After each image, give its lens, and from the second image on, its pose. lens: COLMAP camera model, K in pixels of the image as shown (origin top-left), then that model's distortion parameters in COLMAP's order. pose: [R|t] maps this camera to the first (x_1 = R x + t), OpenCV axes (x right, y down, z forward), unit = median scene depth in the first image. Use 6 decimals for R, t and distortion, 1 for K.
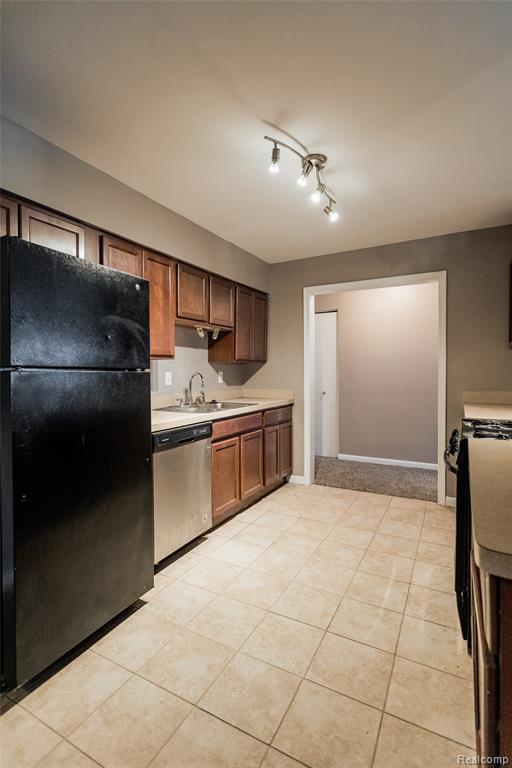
lens RADIAL K [[367.5, 0, 253.4], [0, 367.5, 380.3], [0, 0, 1]] dist [0.000515, 0.001129]
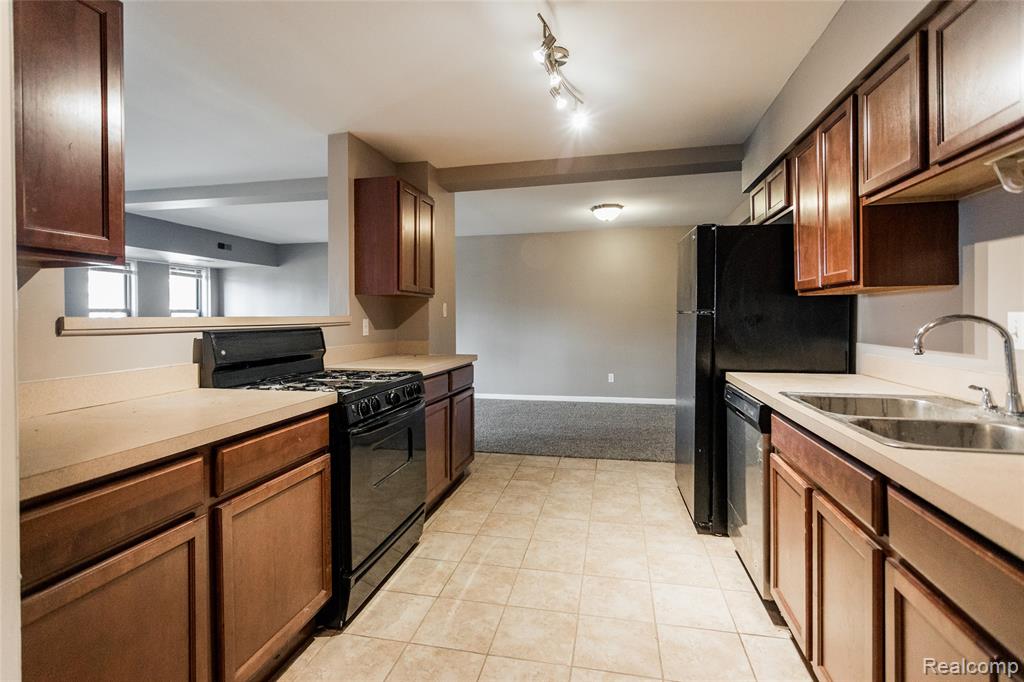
lens RADIAL K [[485.1, 0, 512.5], [0, 485.1, 320.0], [0, 0, 1]] dist [0.001635, 0.000631]
pose [[-0.957607, 0.014098, -0.287733, 0.434929], [0.004987, 0.999463, 0.032374, -0.037799], [0.288035, 0.029566, -0.957163, 1.544677]]
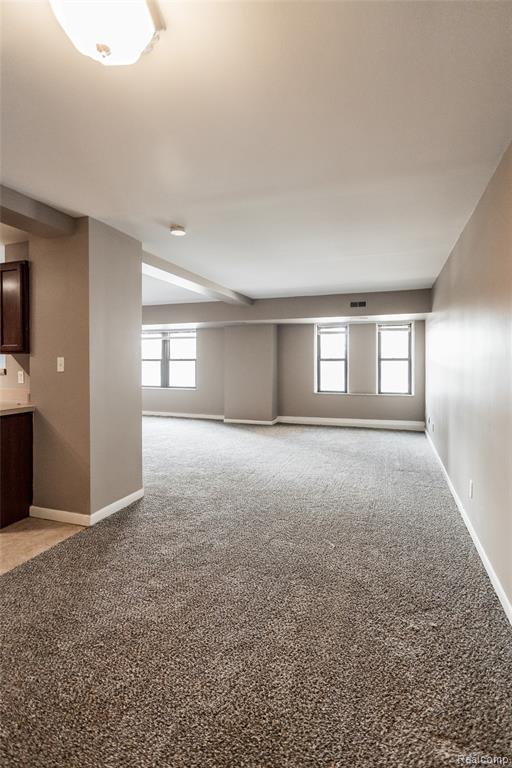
lens RADIAL K [[367.0, 0, 253.8], [0, 367.0, 365.7], [0, 0, 1]] dist [0.005622, 0.000501]
pose [[-0.155825, -0.004618, 0.987774, -0.947906], [0.025559, 0.999635, 0.008706, -0.012140], [-0.987454, 0.026603, -0.155650, -0.330820]]
